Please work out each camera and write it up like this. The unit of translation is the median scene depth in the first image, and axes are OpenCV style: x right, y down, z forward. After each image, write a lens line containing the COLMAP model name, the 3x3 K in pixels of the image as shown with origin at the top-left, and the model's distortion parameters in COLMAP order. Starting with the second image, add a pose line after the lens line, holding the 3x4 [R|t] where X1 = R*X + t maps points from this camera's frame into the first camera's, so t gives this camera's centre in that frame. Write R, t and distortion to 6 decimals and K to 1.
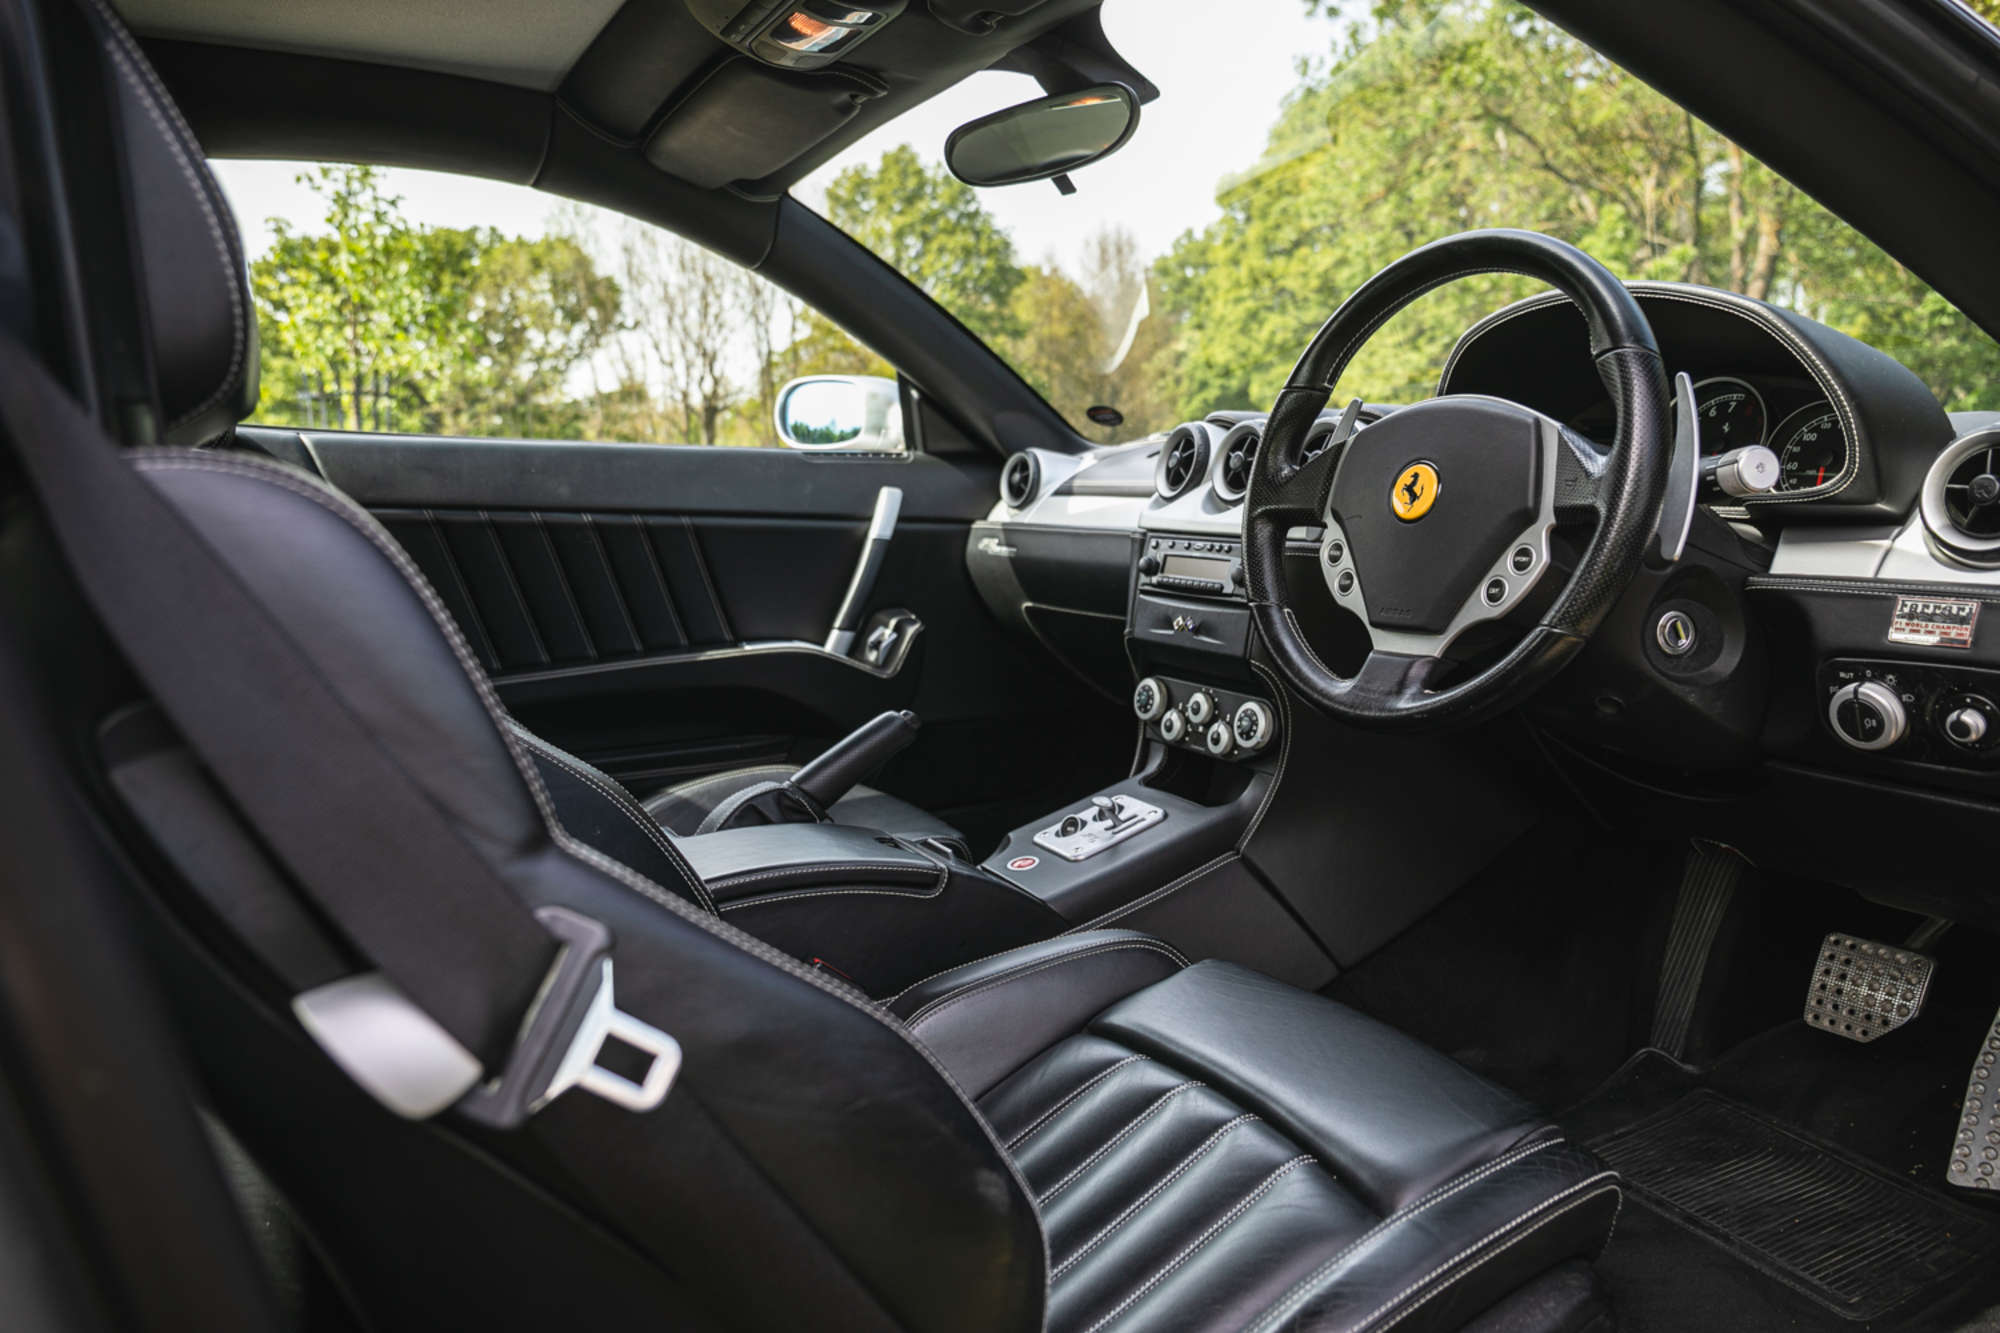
lens RADIAL K [[1356.9, 0, 1000.0], [0, 1356.9, 666.5], [0, 0, 1]] dist [-0.109238, 0.082182]
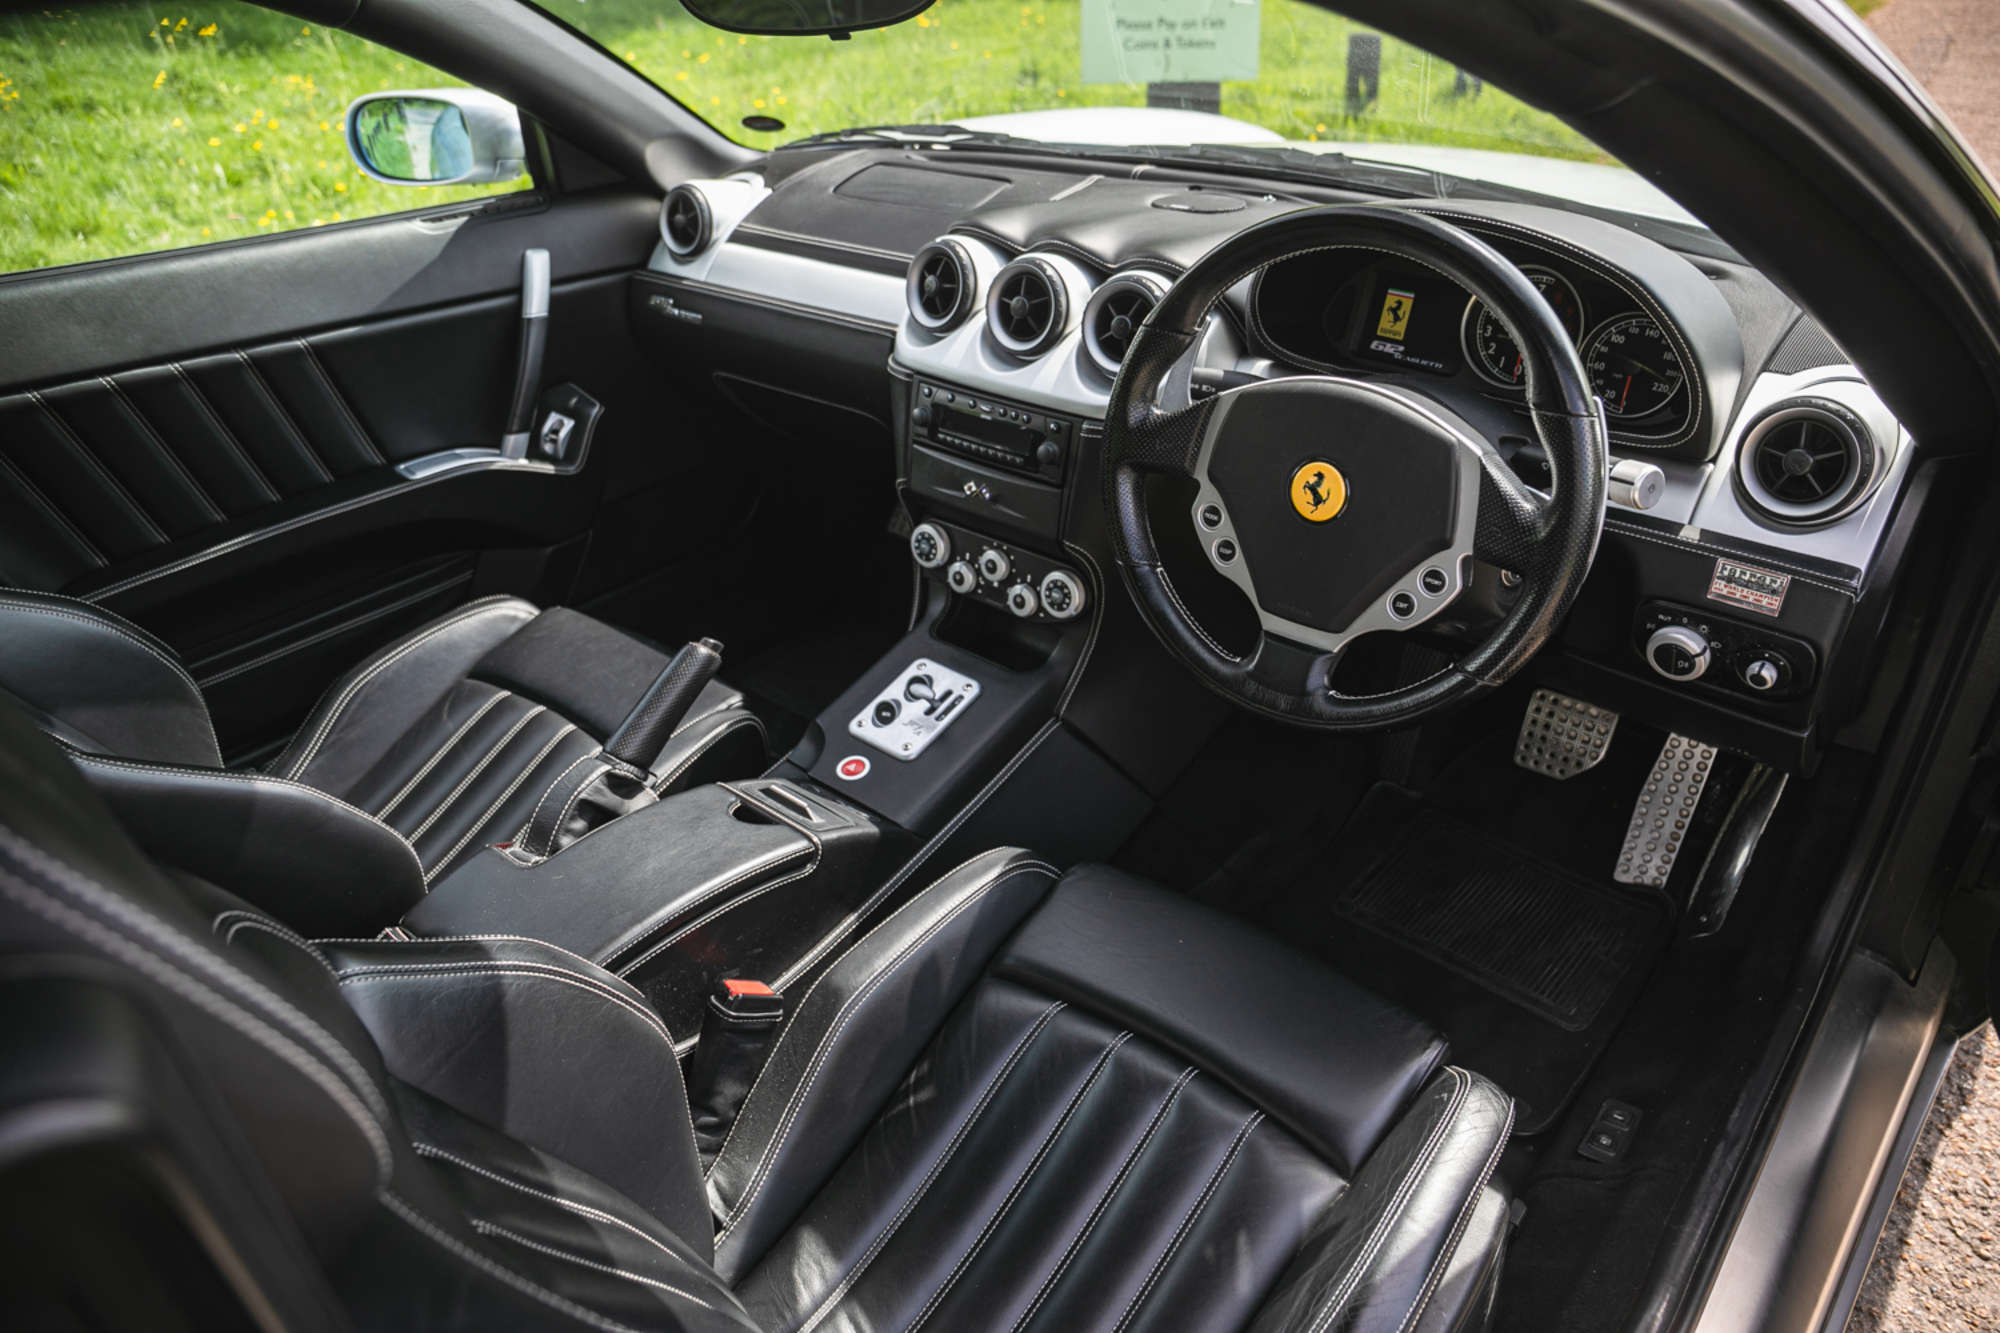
lens RADIAL K [[1356.9, 0, 1000.0], [0, 1356.9, 666.5], [0, 0, 1]] dist [-0.109238, 0.082182]
pose [[0.933101, -0.191594, 0.304325, -0.176468], [0.060947, 0.918268, 0.391241, -0.314493], [-0.354411, -0.346520, 0.868514, 0.142350]]
